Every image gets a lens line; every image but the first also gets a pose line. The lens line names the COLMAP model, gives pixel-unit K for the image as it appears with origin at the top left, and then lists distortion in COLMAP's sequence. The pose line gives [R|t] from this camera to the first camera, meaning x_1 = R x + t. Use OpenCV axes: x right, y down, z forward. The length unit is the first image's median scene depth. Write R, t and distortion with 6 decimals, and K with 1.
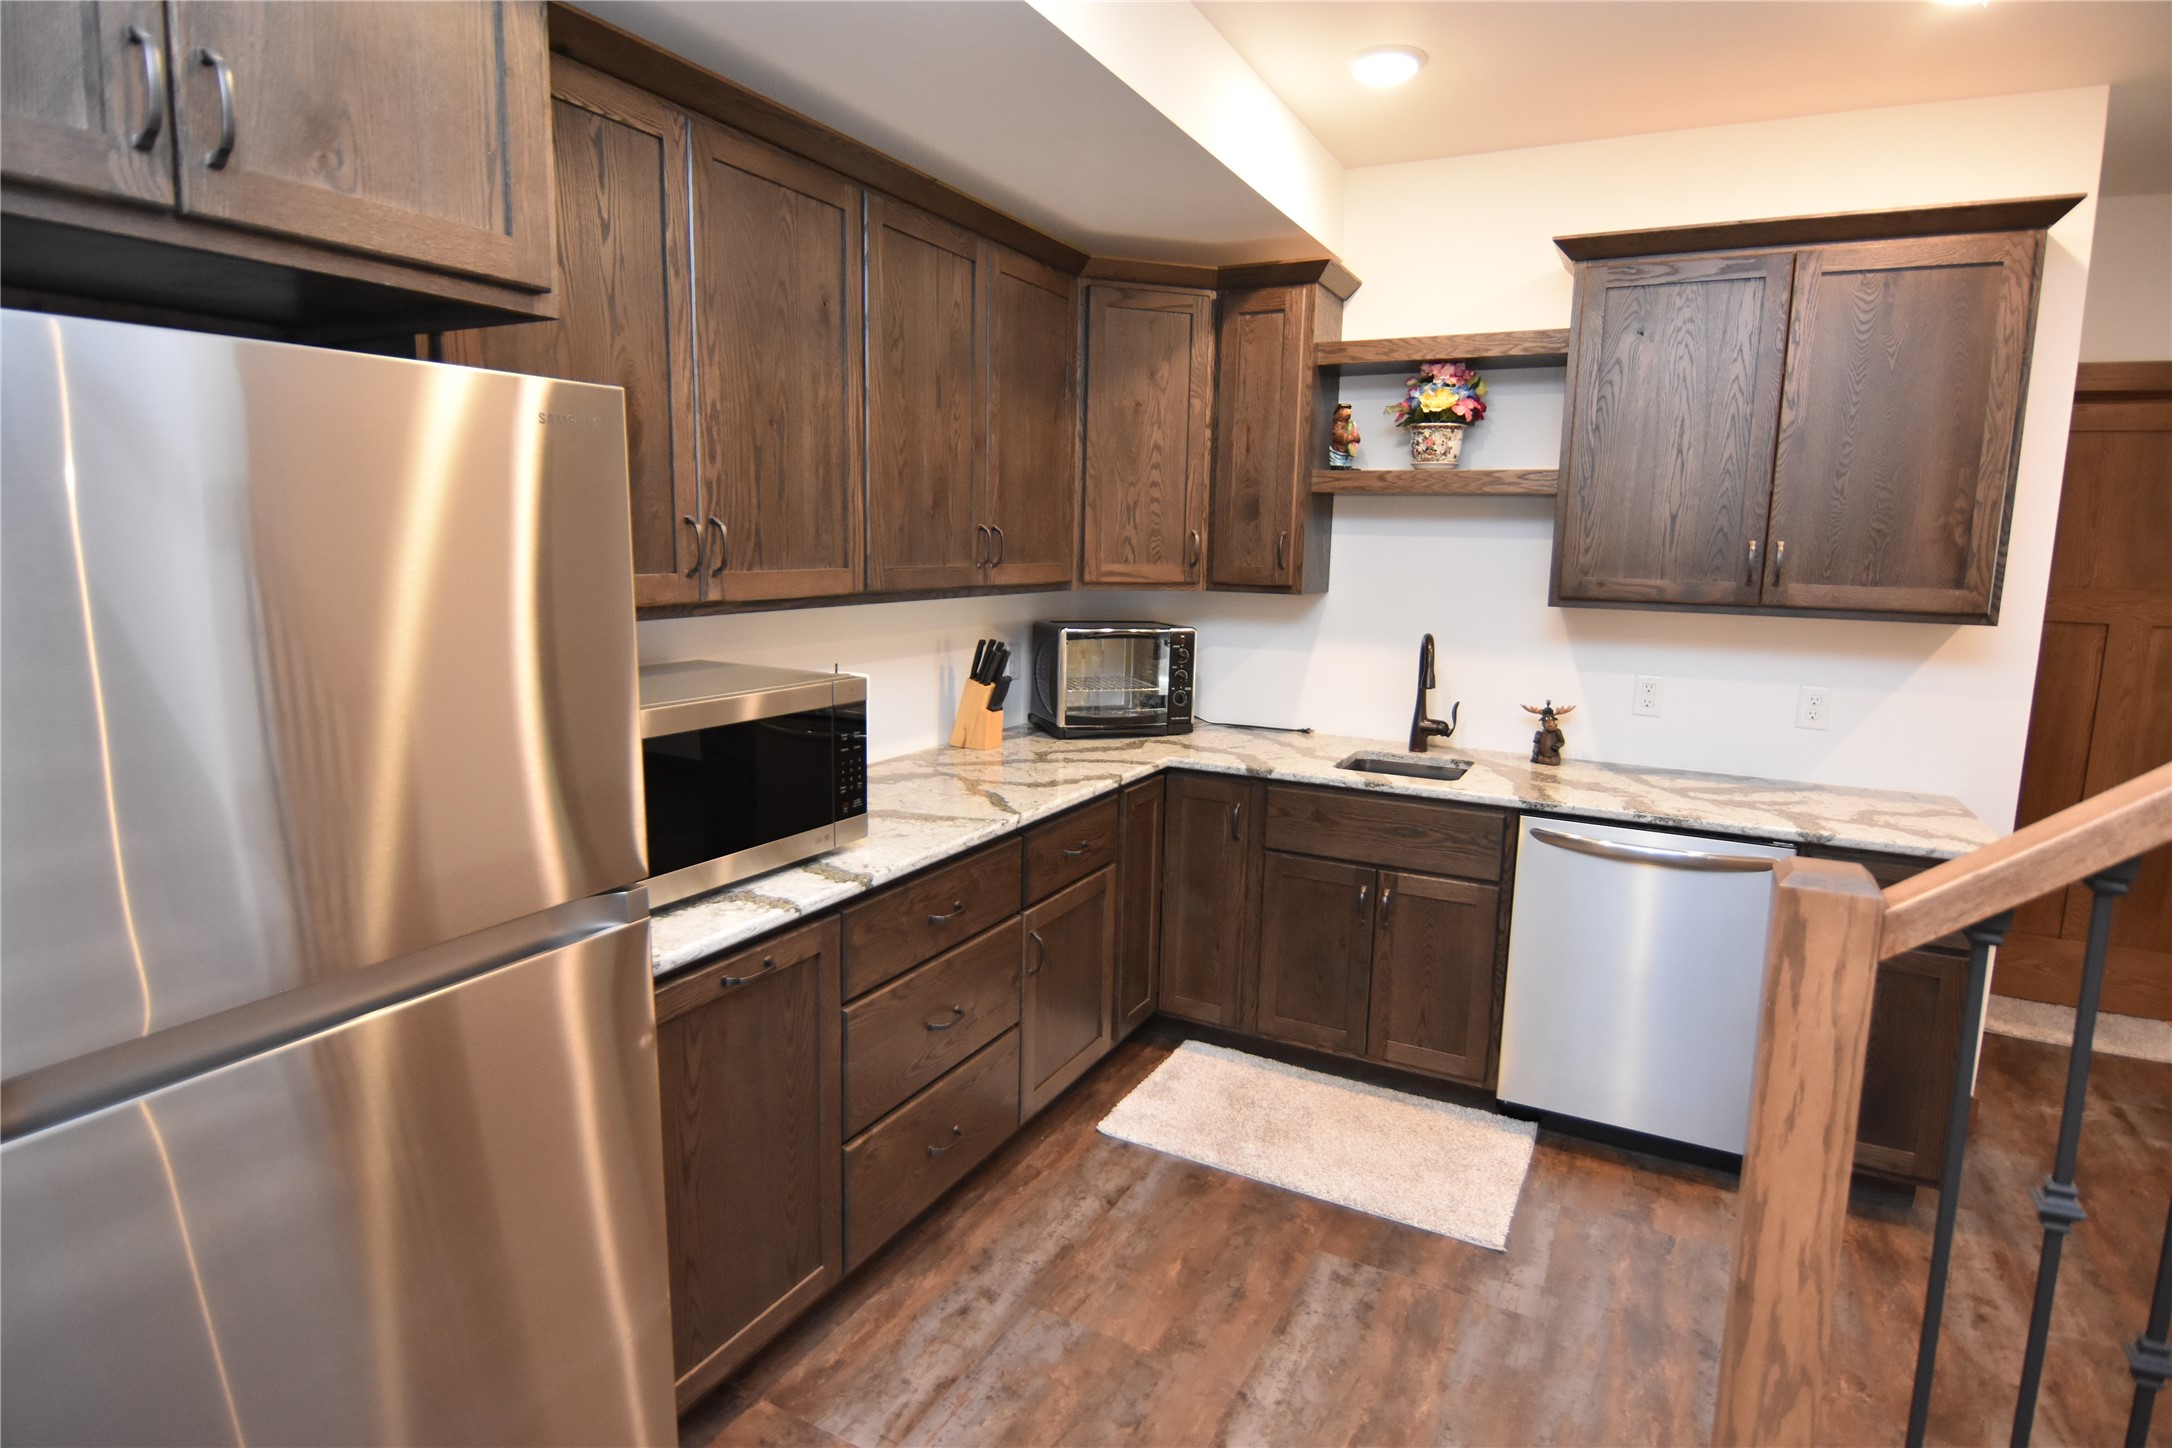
lens RADIAL K [[1150.1, 0, 1078.4], [0, 1150.1, 721.6], [0, 0, 1]] dist [-0.000617, -0.017109]
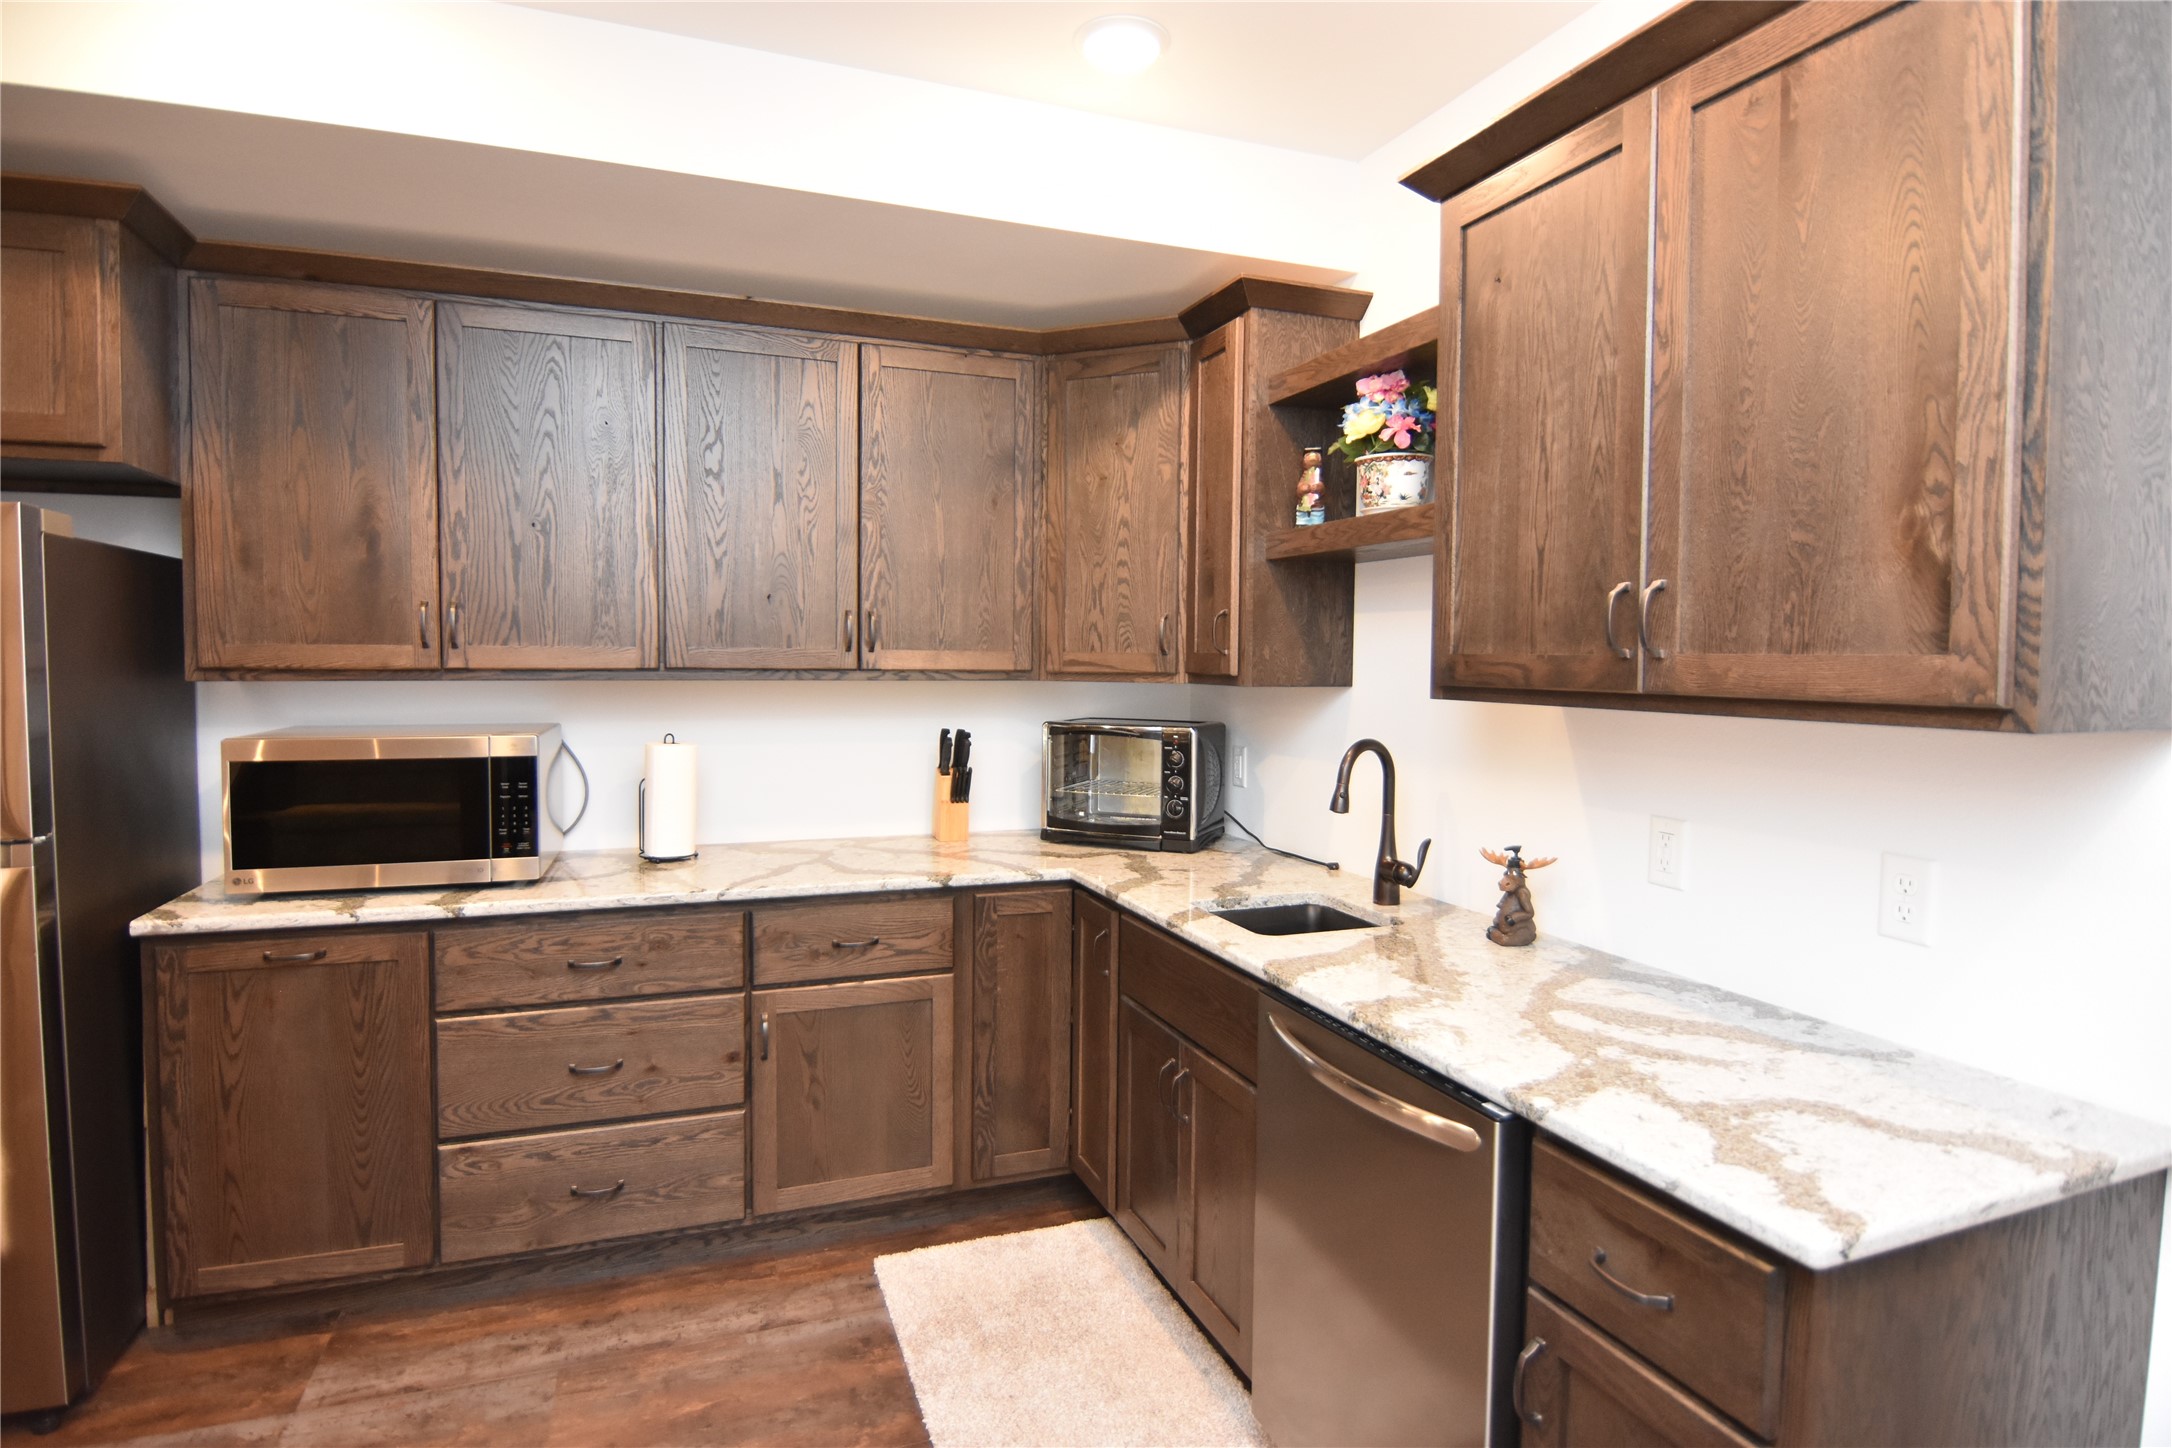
lens RADIAL K [[1150.1, 0, 1080.8], [0, 1150.1, 719.2], [0, 0, 1]] dist [-0.000617, -0.017109]
pose [[0.748697, 0.023669, -0.662490, 0.778171], [-0.100835, 0.991800, -0.078521, -0.016074], [0.655199, 0.125591, 0.744944, 0.402594]]
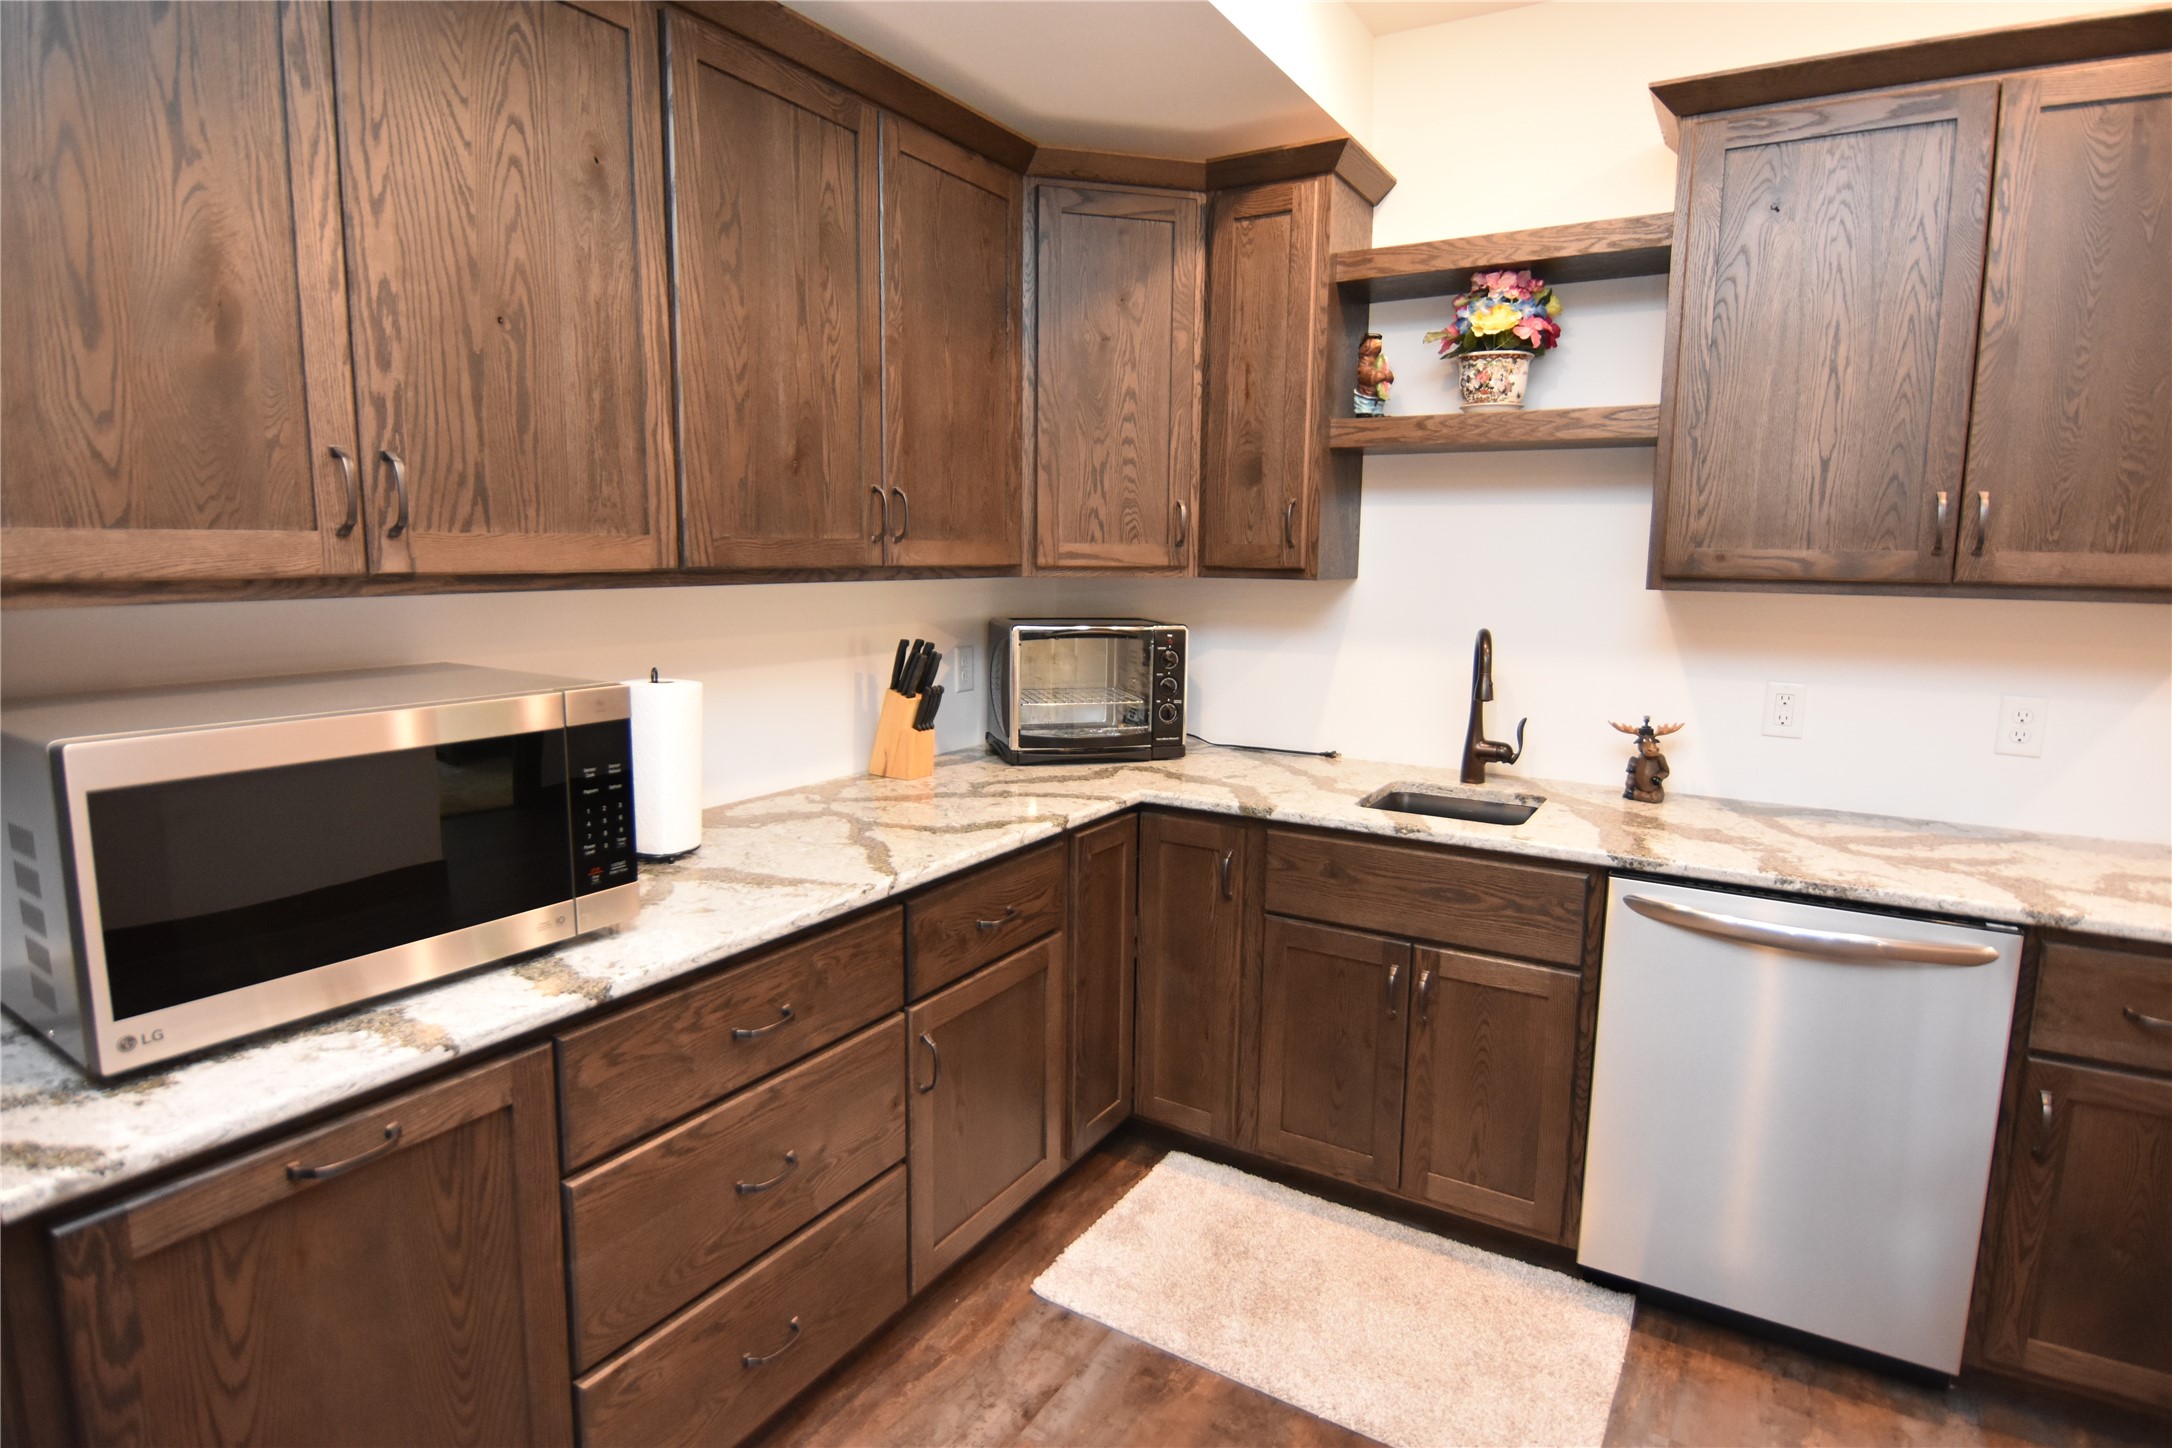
lens RADIAL K [[1150.1, 0, 1080.0], [0, 1150.1, 719.3], [0, 0, 1]] dist [-0.000617, -0.017109]
pose [[0.997939, -0.000311, -0.064171, 0.102425], [-0.000573, 0.999905, -0.013769, -0.007104], [0.064169, 0.013777, 0.997844, 0.266184]]
